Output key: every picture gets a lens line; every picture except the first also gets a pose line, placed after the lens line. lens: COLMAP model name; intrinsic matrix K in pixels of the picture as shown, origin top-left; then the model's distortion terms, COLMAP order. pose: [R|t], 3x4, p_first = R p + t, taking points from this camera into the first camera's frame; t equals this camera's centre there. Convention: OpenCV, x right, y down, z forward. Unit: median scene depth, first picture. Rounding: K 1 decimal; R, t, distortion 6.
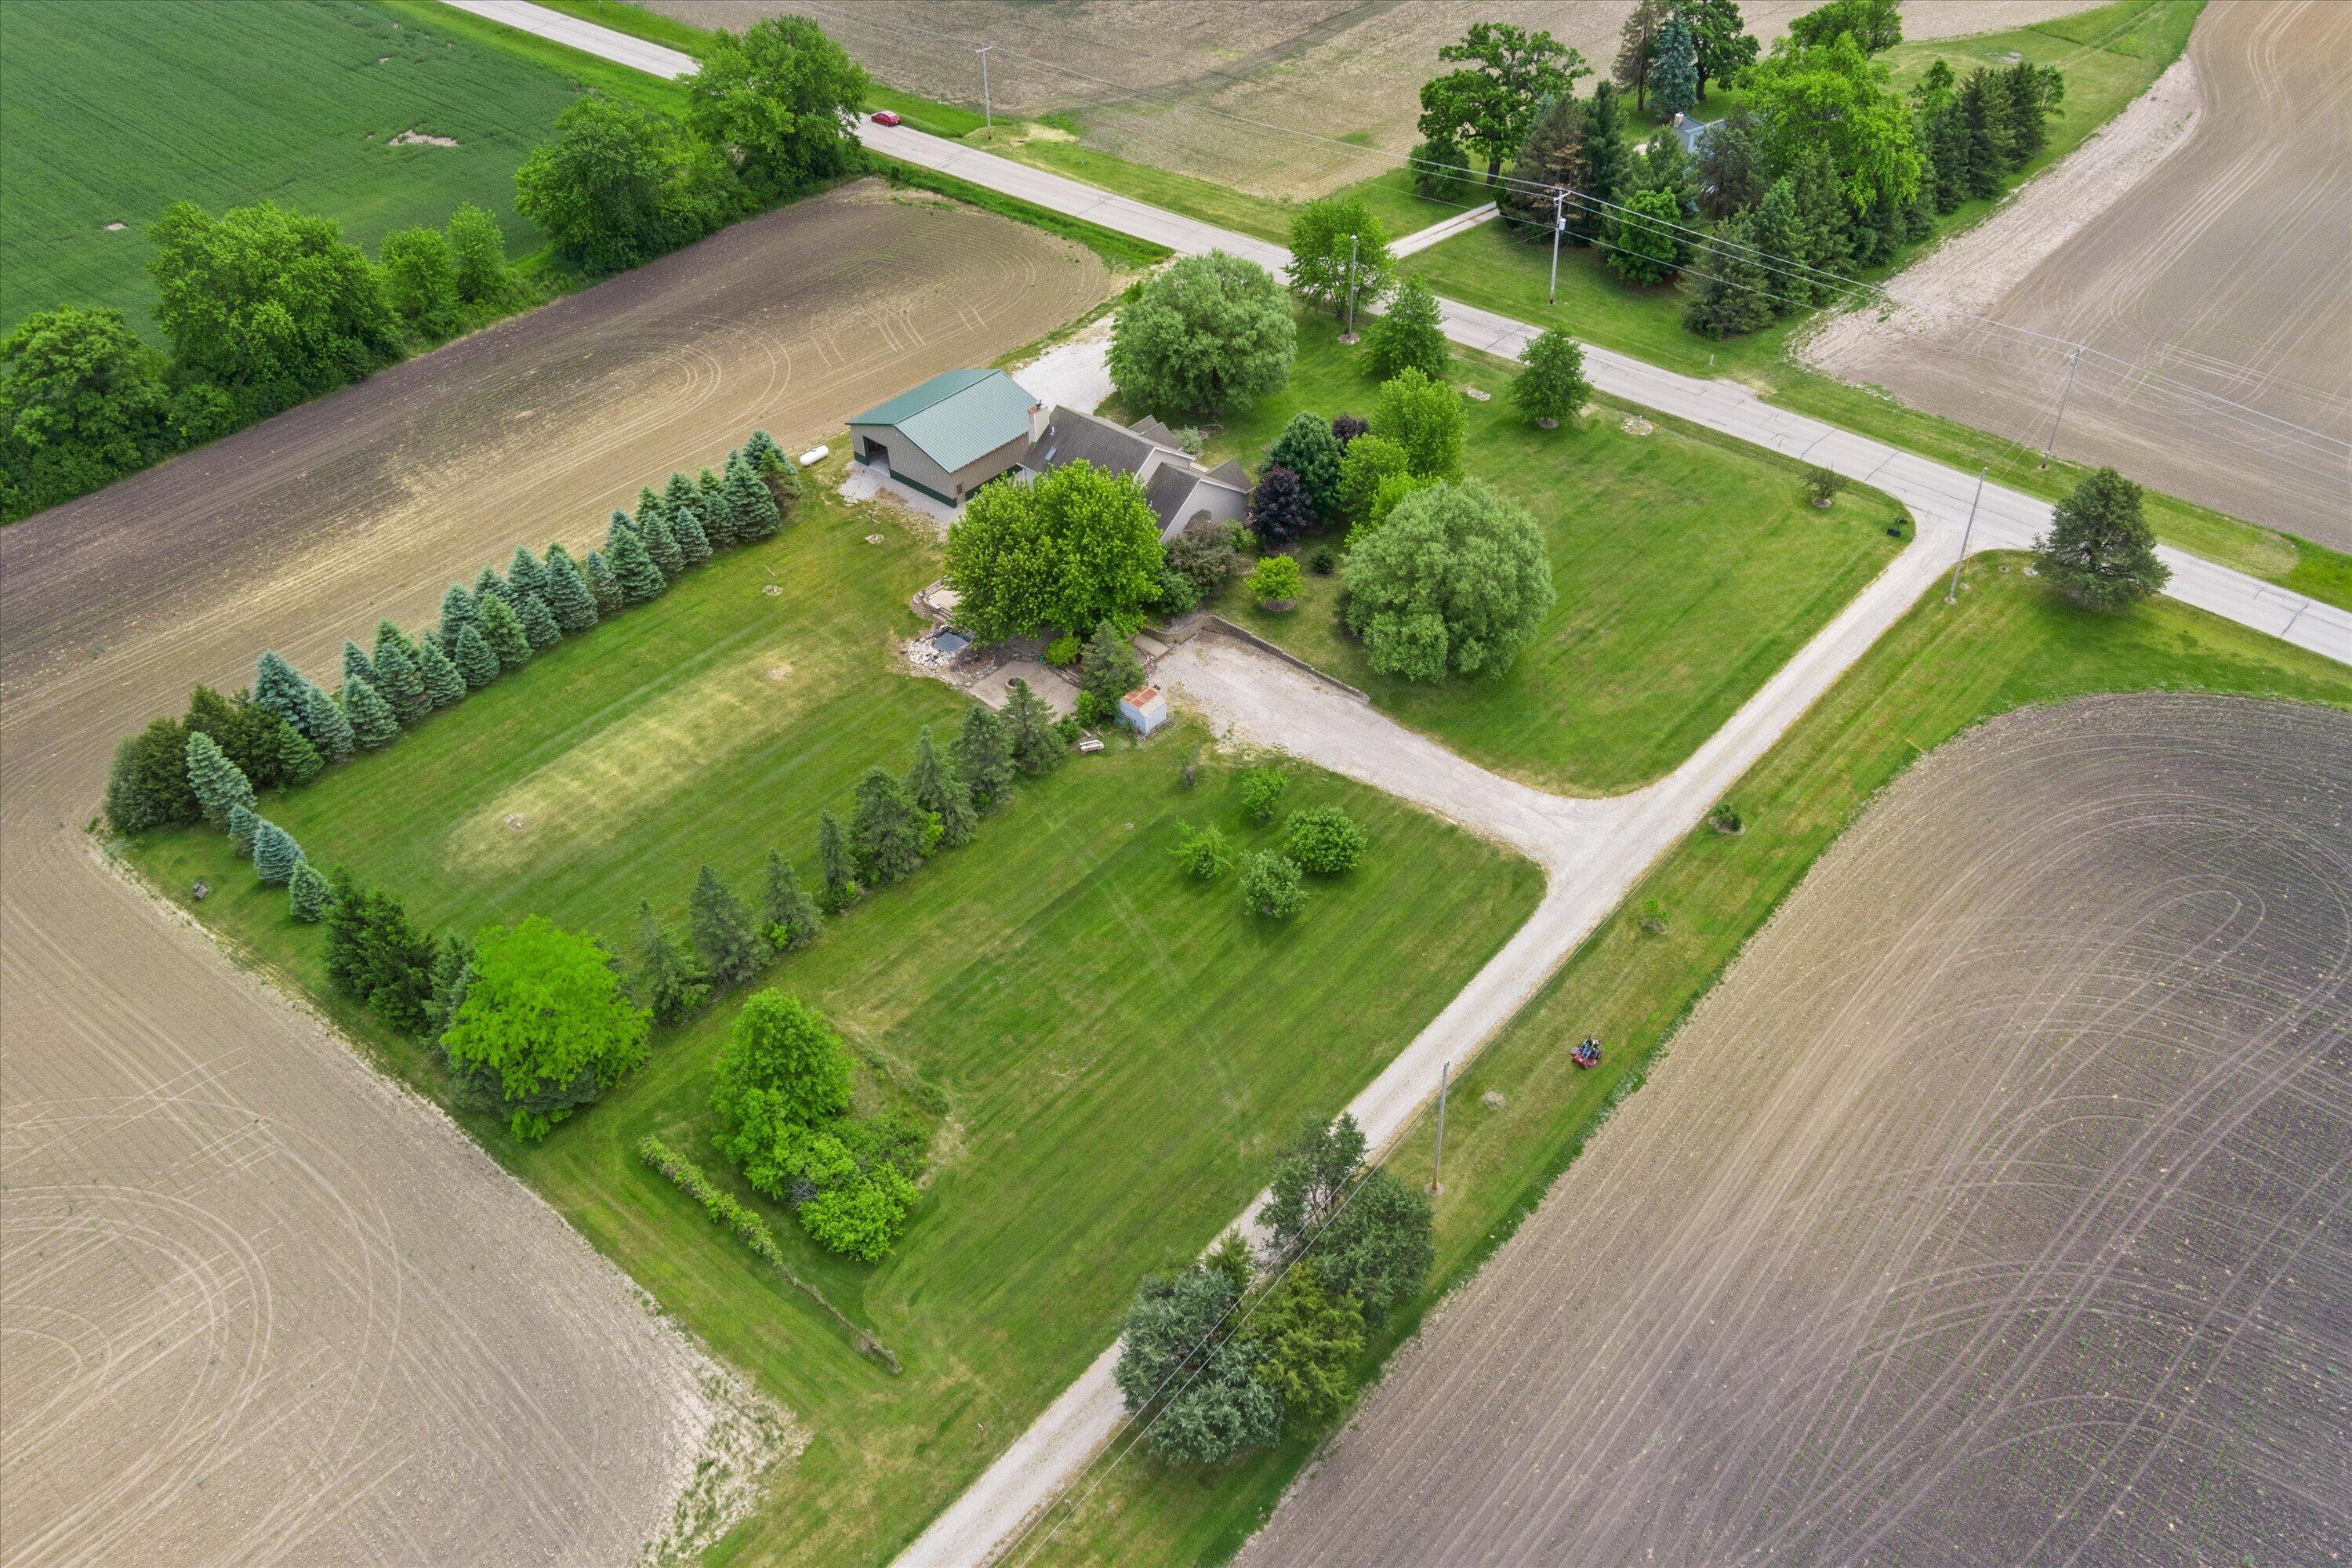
lens RADIAL K [[1887.4, 0, 1172.6], [0, 1887.4, 784.1], [0, 0, 1]] dist [-0.080721, 0.031128]
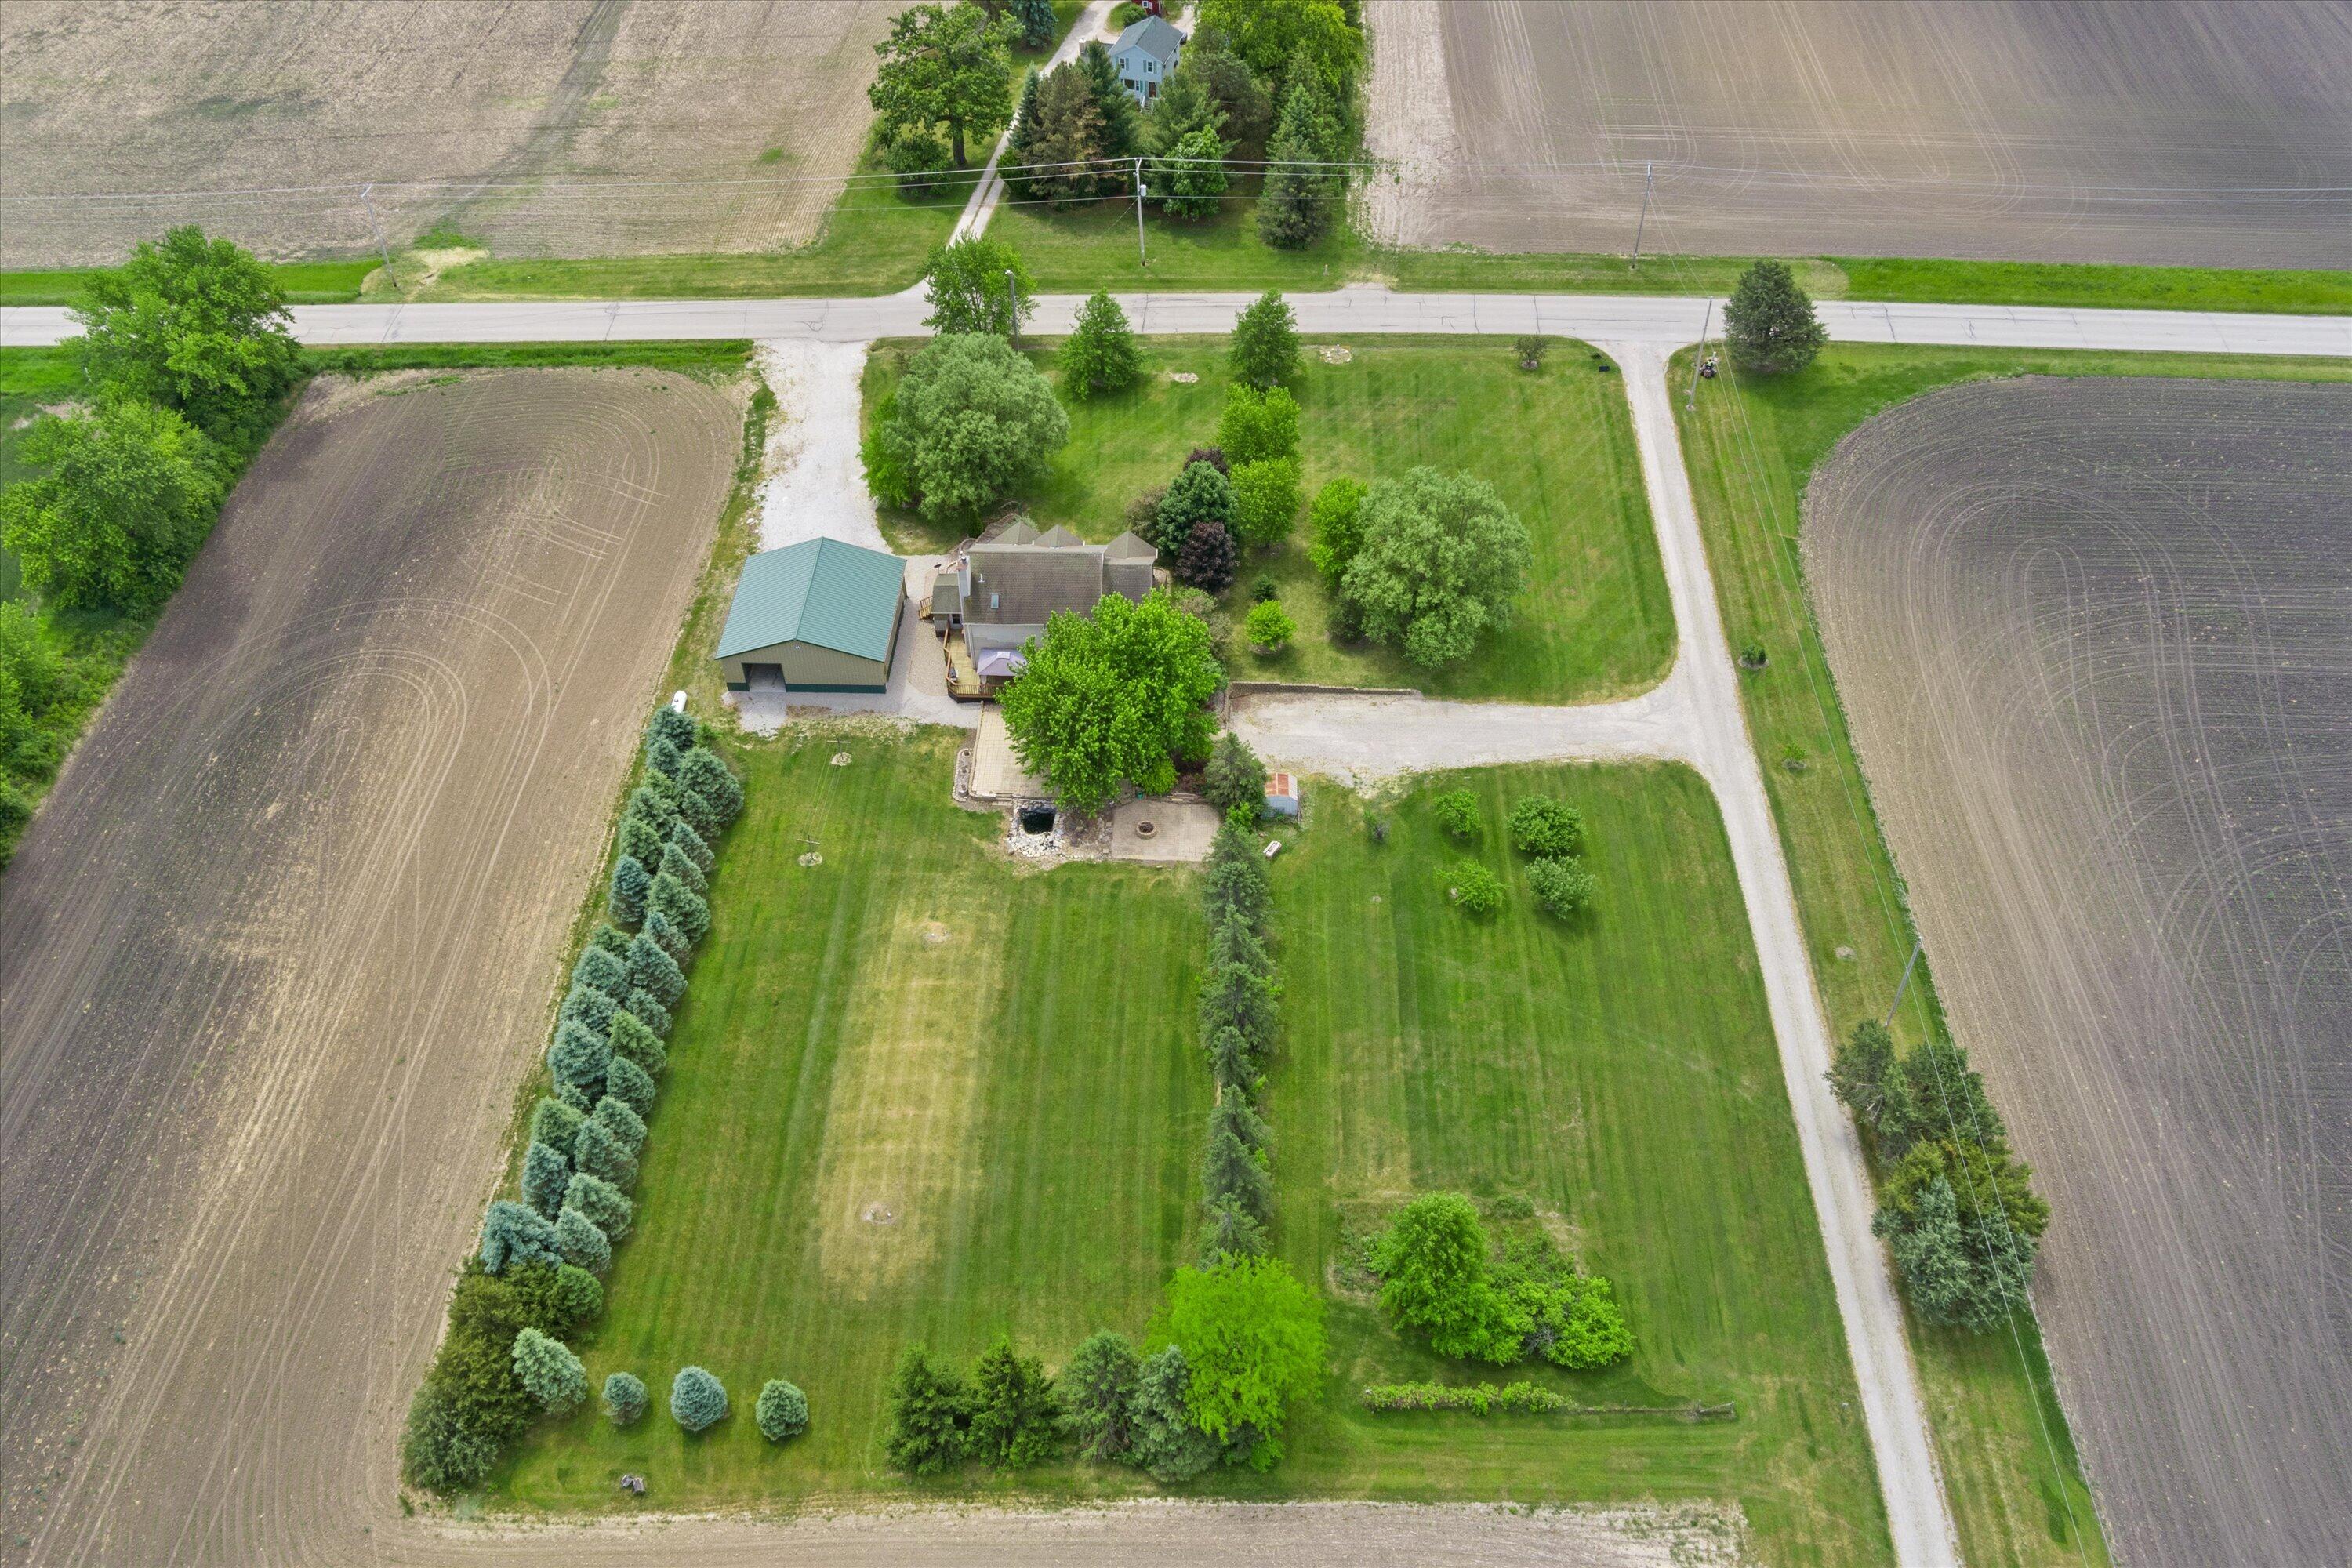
lens RADIAL K [[1948.6, 0, 1176.0], [0, 1948.6, 784.0], [0, 0, 1]] dist [-0.077084, 0.022795]
pose [[0.776547, -0.444574, 0.446462, -0.536156], [0.404569, 0.895060, 0.187594, -0.269286], [-0.483010, 0.034949, 0.874917, 0.096197]]
